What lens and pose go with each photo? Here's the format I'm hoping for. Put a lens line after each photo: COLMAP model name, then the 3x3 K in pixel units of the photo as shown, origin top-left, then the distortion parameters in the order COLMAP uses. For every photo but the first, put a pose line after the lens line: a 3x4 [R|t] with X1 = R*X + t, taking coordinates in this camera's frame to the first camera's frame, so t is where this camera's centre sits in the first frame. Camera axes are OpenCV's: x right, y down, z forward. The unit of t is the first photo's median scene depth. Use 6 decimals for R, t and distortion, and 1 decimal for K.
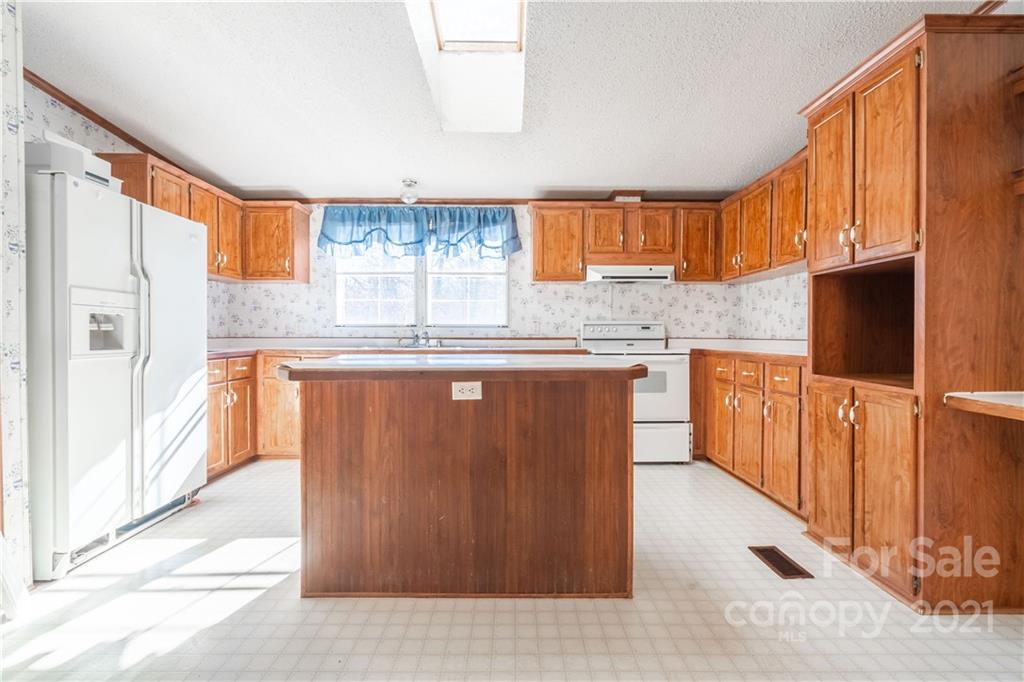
lens RADIAL K [[463.7, 0, 512.0], [0, 463.7, 341.0], [0, 0, 1]] dist [-0.000770, 0.000239]
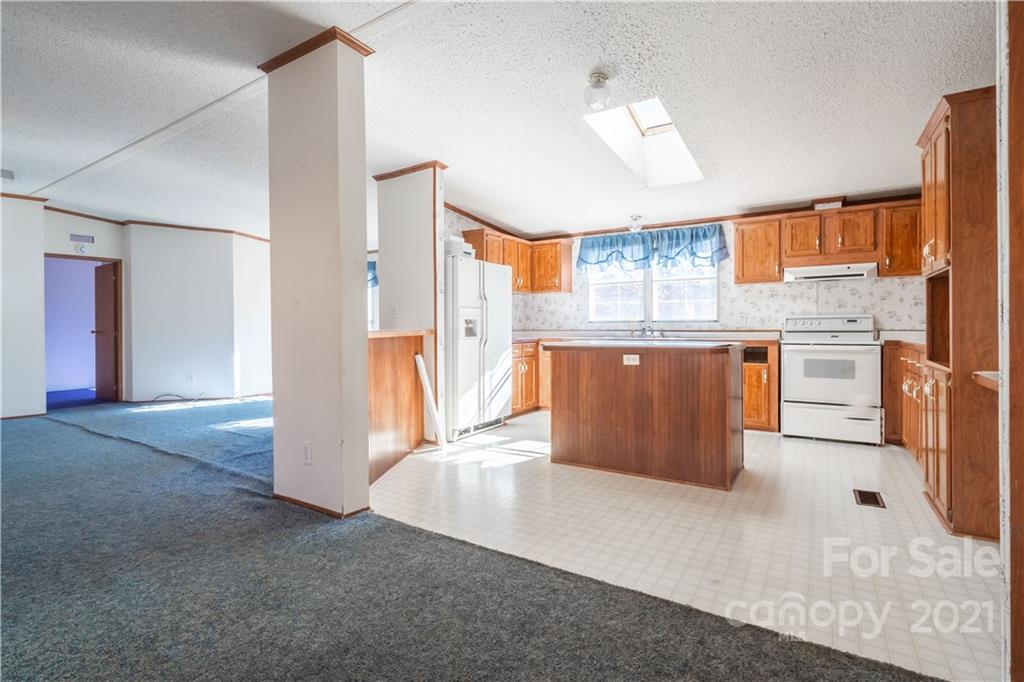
lens RADIAL K [[477.7, 0, 529.1], [0, 477.7, 331.2], [0, 0, 1]] dist [-0.000498, 0.000144]
pose [[0.852558, -0.000846, -0.522631, 0.244329], [-0.001943, 0.999987, -0.004789, 0.002616], [0.522628, 0.005099, 0.852545, -0.360934]]
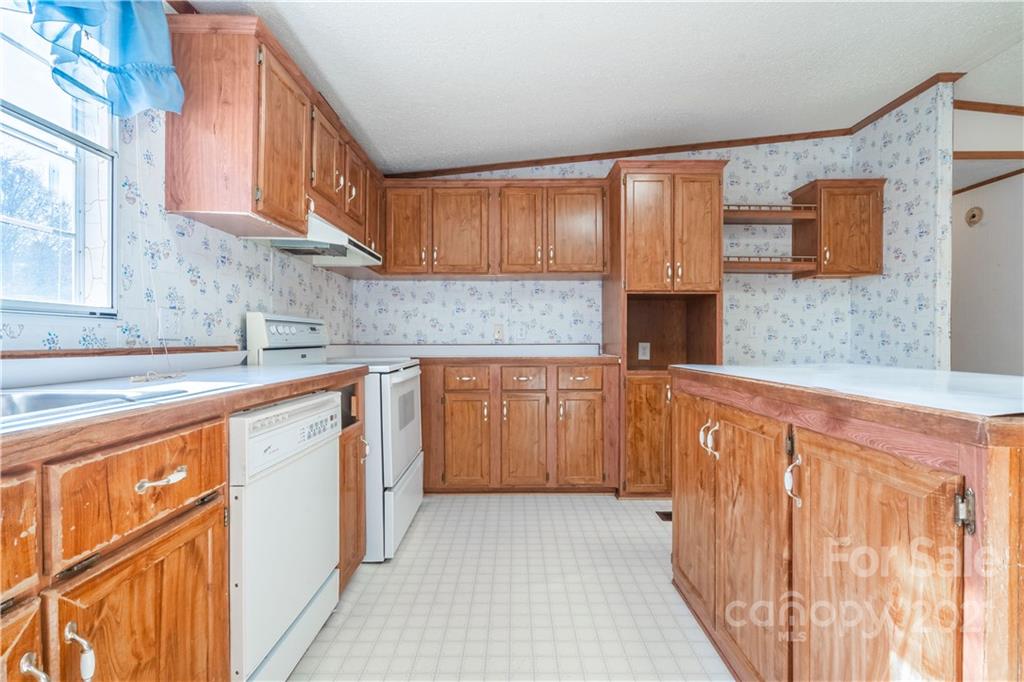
lens RADIAL K [[463.7, 0, 512.0], [0, 463.7, 341.0], [0, 0, 1]] dist [-0.000770, 0.000239]
pose [[0.003612, -0.006234, 0.999974, -0.374934], [0.010407, 0.999927, 0.006196, -0.012830], [-0.999939, 0.010384, 0.003676, 0.772905]]
